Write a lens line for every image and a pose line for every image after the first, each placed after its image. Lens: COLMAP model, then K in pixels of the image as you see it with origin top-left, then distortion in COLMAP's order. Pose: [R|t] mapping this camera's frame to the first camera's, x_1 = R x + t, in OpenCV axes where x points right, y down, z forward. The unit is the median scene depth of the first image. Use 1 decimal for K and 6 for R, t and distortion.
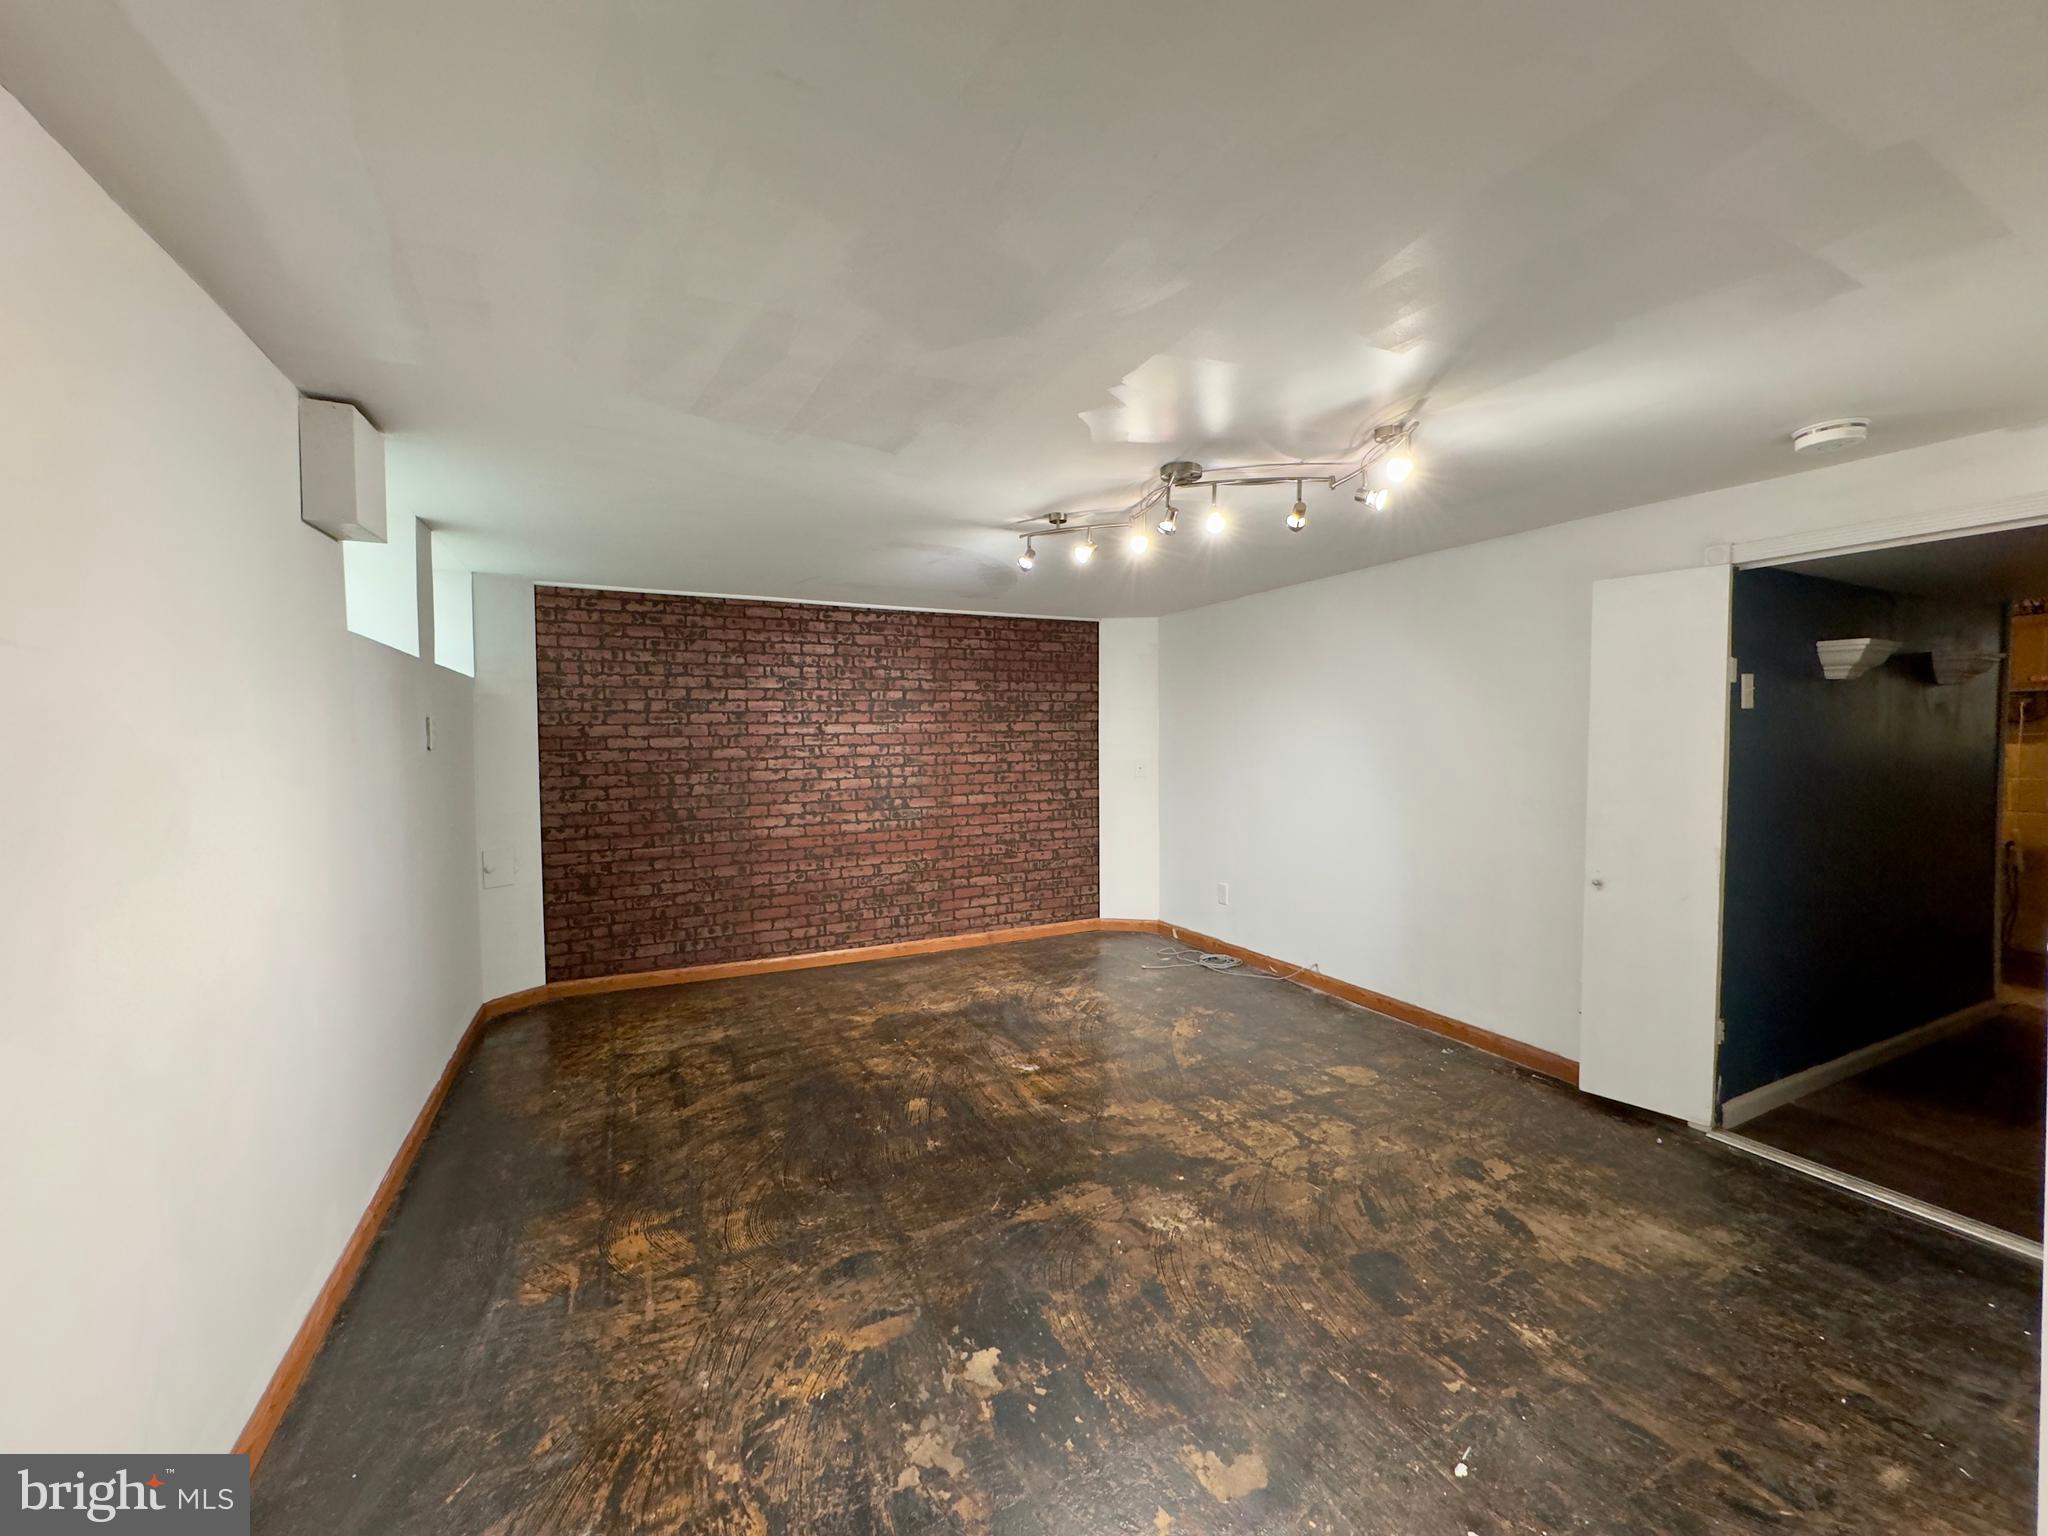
lens RADIAL K [[818.2, 0, 1024.0], [0, 818.2, 768.0], [0, 0, 1]] dist [-0.000280, 0.000306]
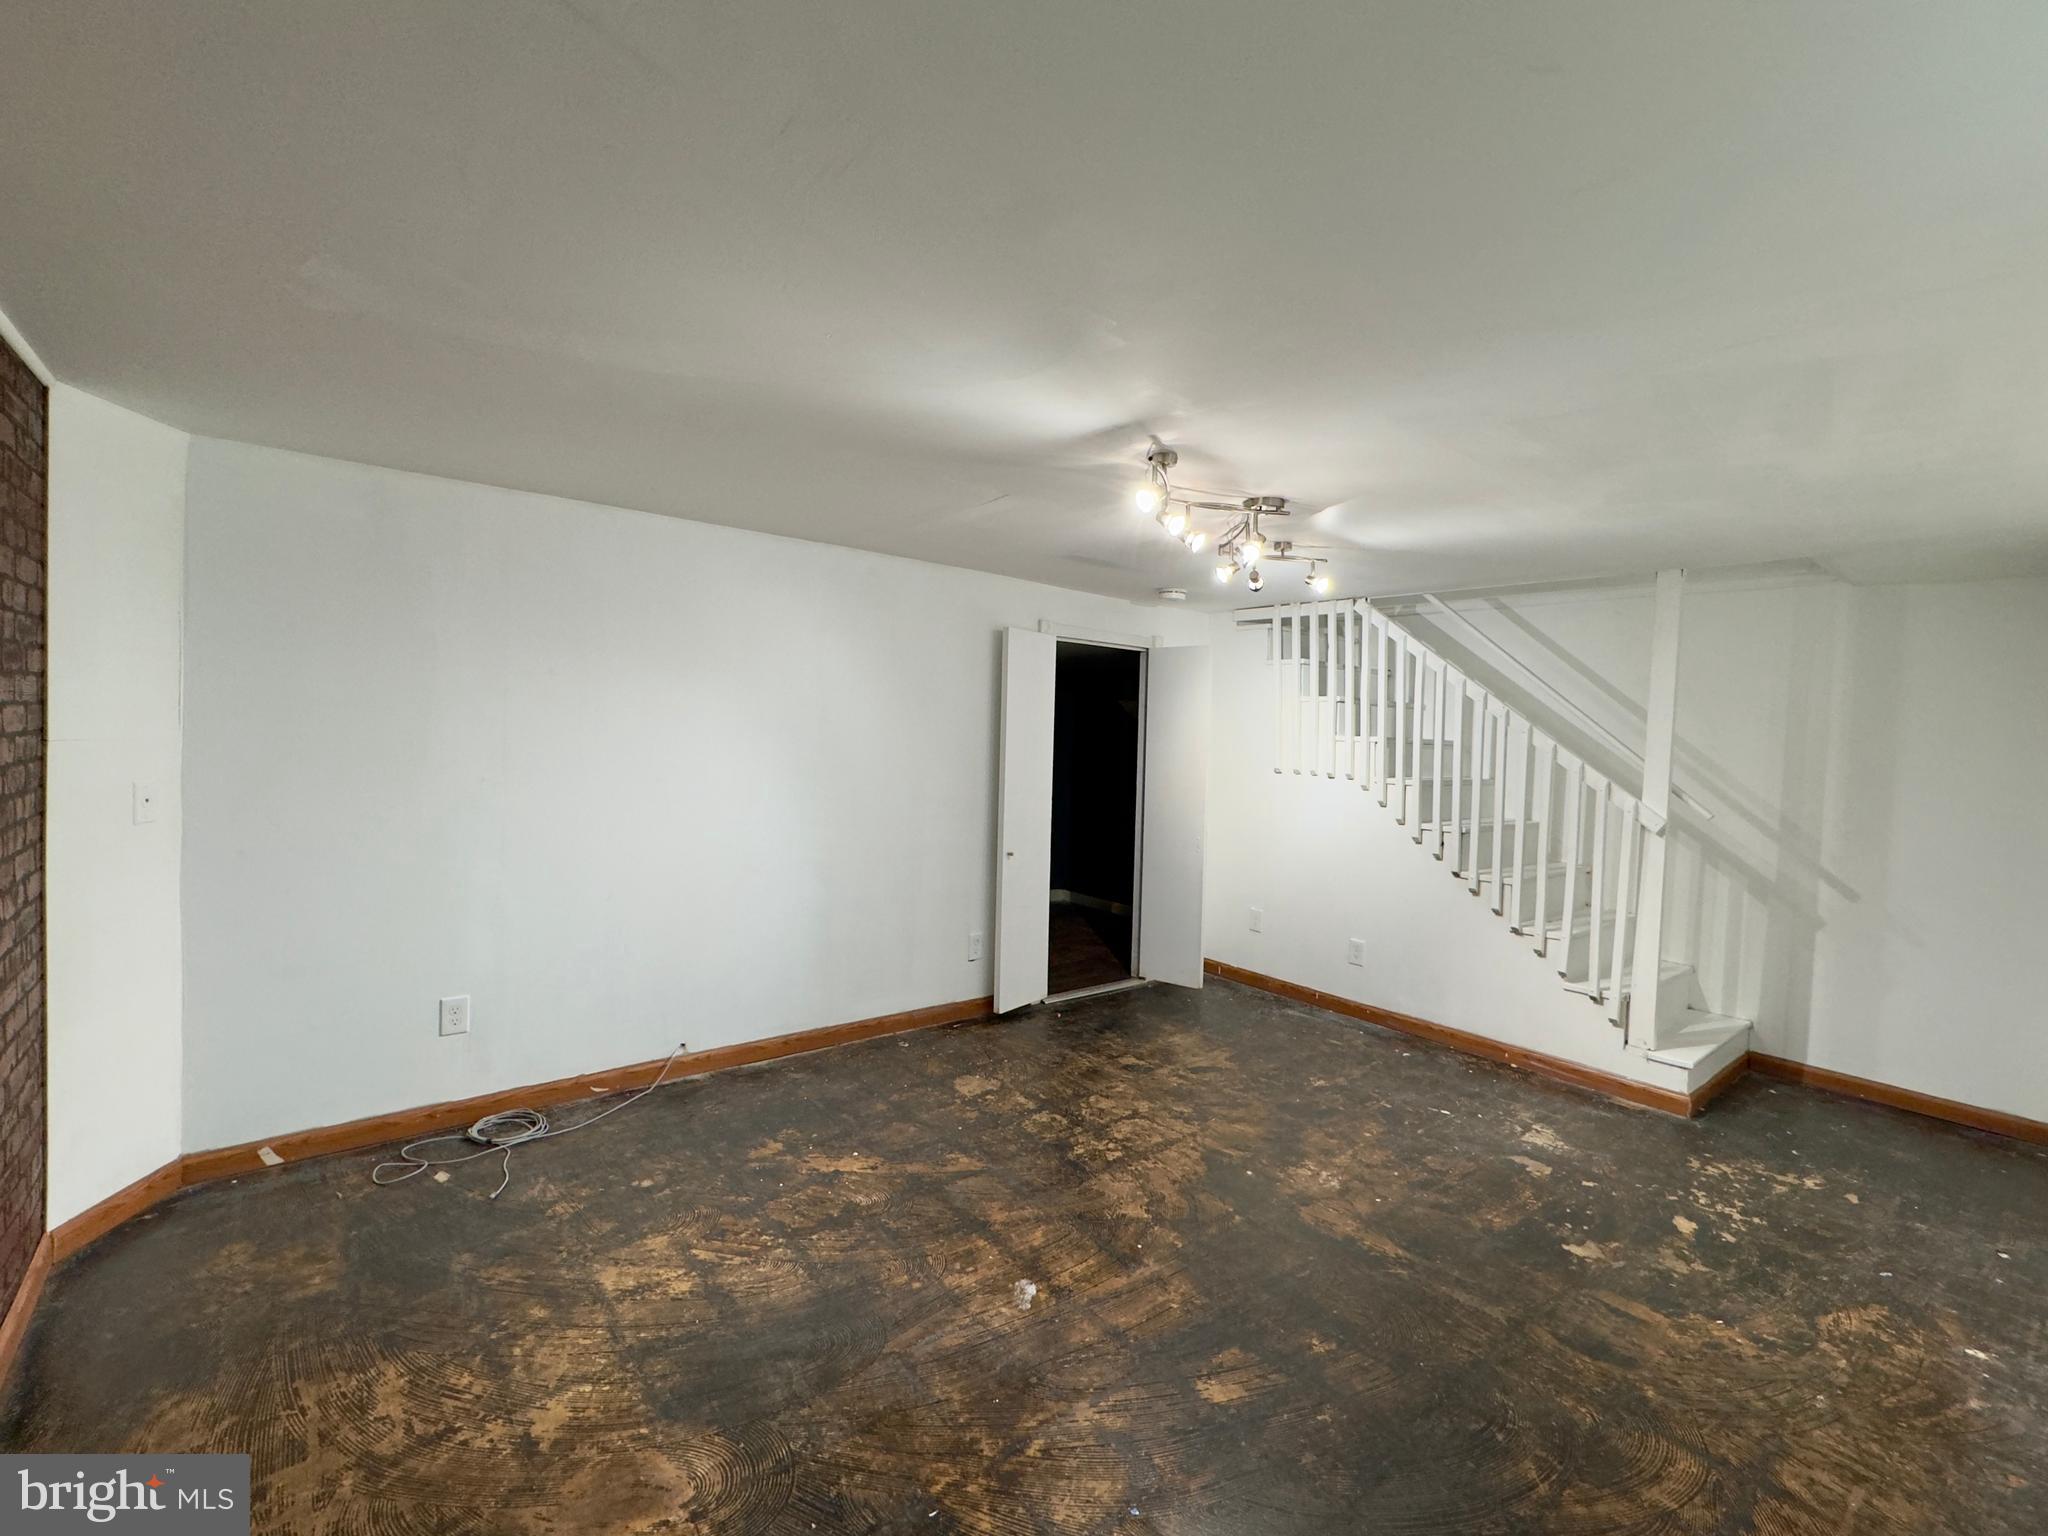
lens RADIAL K [[818.2, 0, 1024.0], [0, 818.2, 768.0], [0, 0, 1]] dist [-0.000280, 0.000306]
pose [[-0.187798, -0.043579, 0.981241, -0.774812], [0.001406, 0.999002, 0.044637, -0.097452], [-0.982207, 0.009763, -0.187549, 1.414085]]
